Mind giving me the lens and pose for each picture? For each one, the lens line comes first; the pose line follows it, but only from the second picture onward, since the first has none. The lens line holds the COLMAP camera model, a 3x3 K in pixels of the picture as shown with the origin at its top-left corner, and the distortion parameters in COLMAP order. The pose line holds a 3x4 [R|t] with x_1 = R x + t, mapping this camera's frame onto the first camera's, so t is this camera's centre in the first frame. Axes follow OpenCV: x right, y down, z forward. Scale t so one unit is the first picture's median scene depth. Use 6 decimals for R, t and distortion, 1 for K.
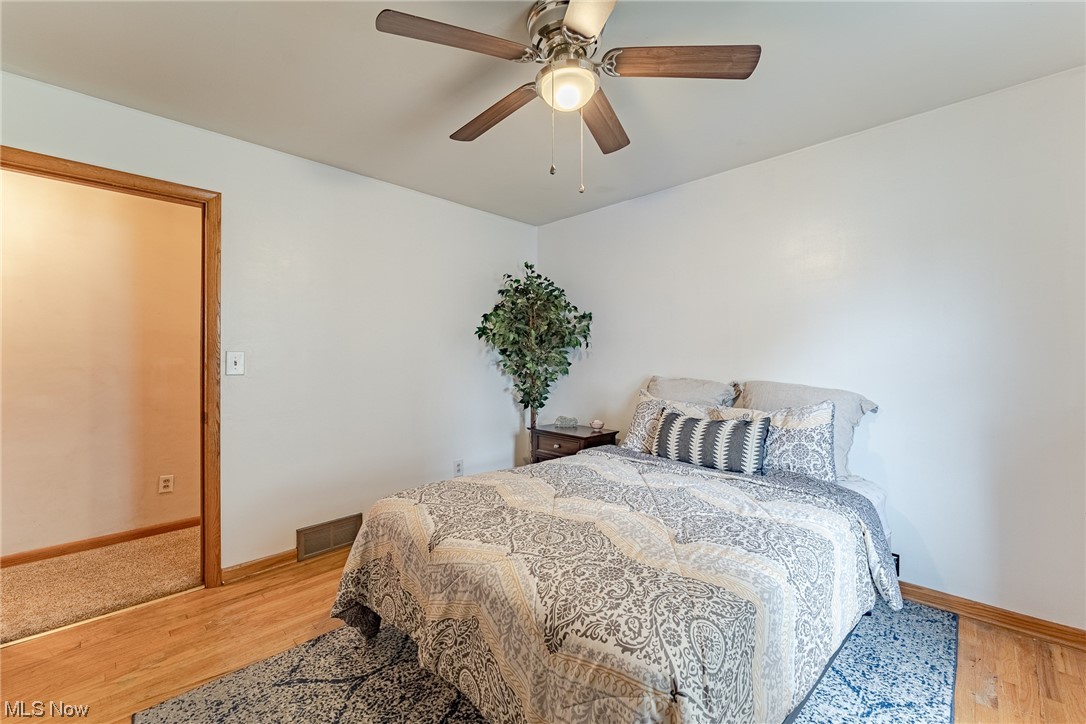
lens RADIAL K [[451.4, 0, 538.5], [0, 451.4, 359.6], [0, 0, 1]] dist [0.000525, 0.000024]
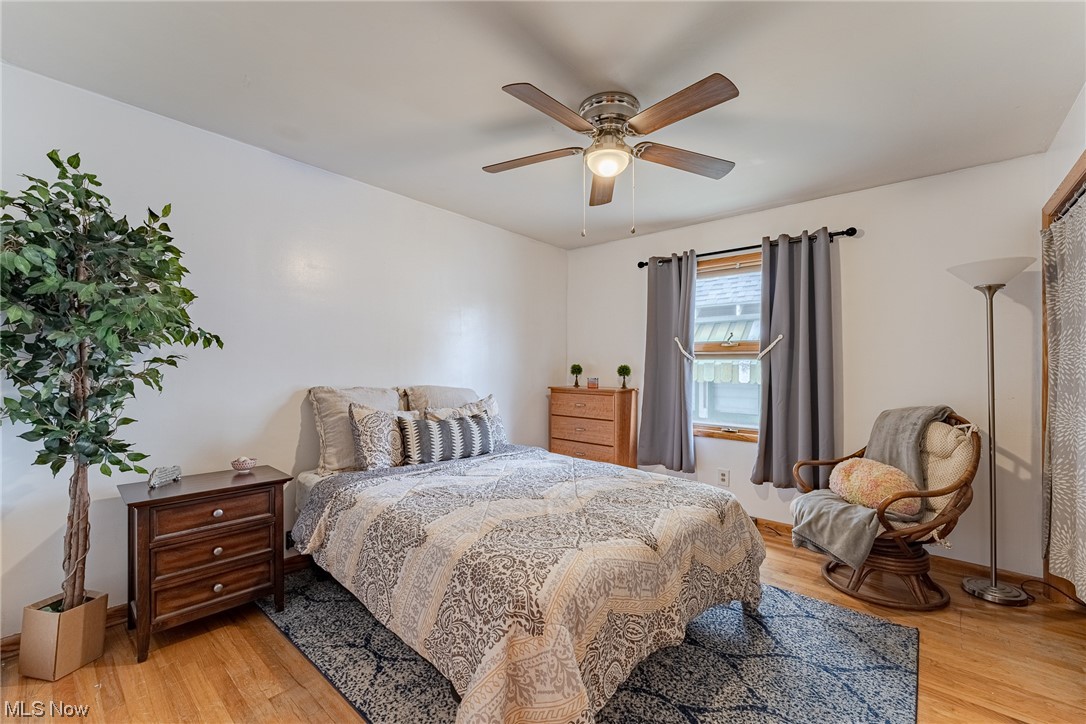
lens RADIAL K [[444.4, 0, 538.2], [0, 444.4, 355.1], [0, 0, 1]] dist [-0.006896, -0.000143]
pose [[-0.068595, 0.026779, 0.997285, -1.146453], [-0.010530, 0.999565, -0.027564, -0.011560], [-0.997589, -0.012392, -0.068284, 1.202718]]
